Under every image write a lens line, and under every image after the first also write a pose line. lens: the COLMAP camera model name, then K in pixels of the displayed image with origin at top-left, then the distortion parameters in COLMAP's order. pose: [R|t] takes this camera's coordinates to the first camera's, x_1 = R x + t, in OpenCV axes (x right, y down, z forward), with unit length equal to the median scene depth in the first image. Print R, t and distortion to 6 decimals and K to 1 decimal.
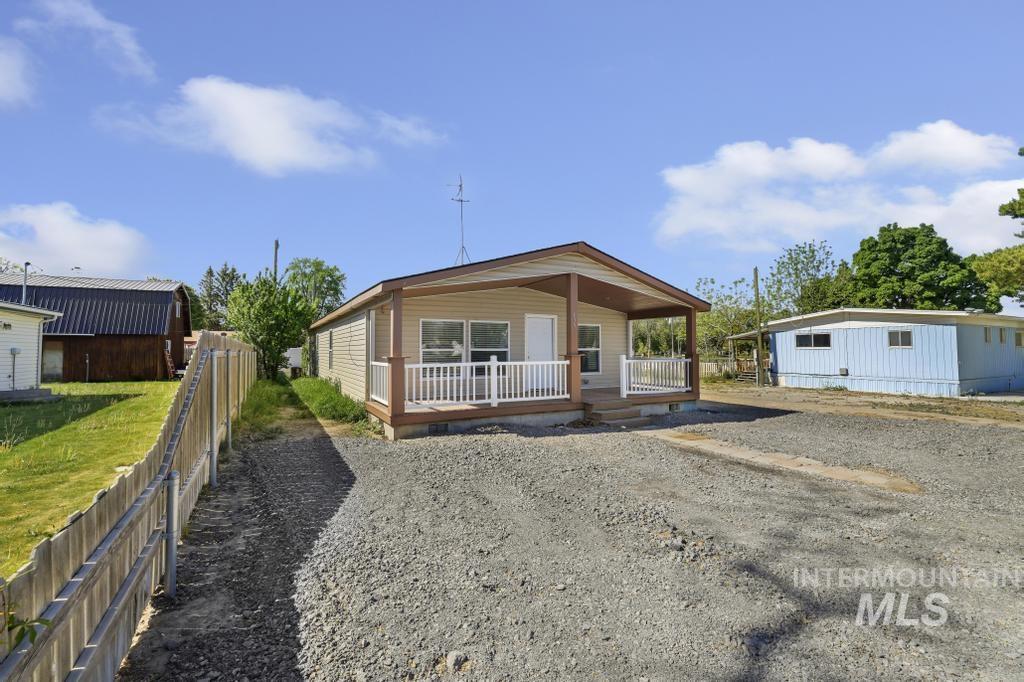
lens RADIAL K [[444.3, 0, 503.2], [0, 444.3, 342.8], [0, 0, 1]] dist [0.000654, -0.000173]
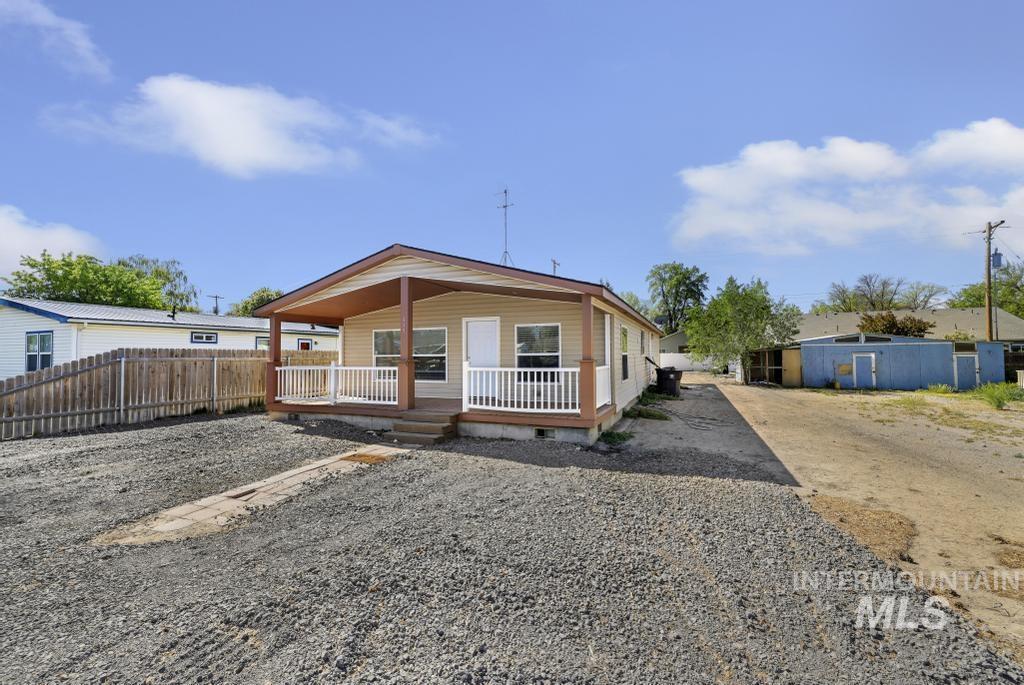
lens RADIAL K [[444.3, 0, 503.6], [0, 444.3, 341.5], [0, 0, 1]] dist [0.000654, -0.000173]
pose [[0.634253, -0.023788, -0.772759, 0.674934], [0.016504, 0.999715, -0.017229, 0.003510], [0.772949, -0.001826, 0.634465, 0.359071]]
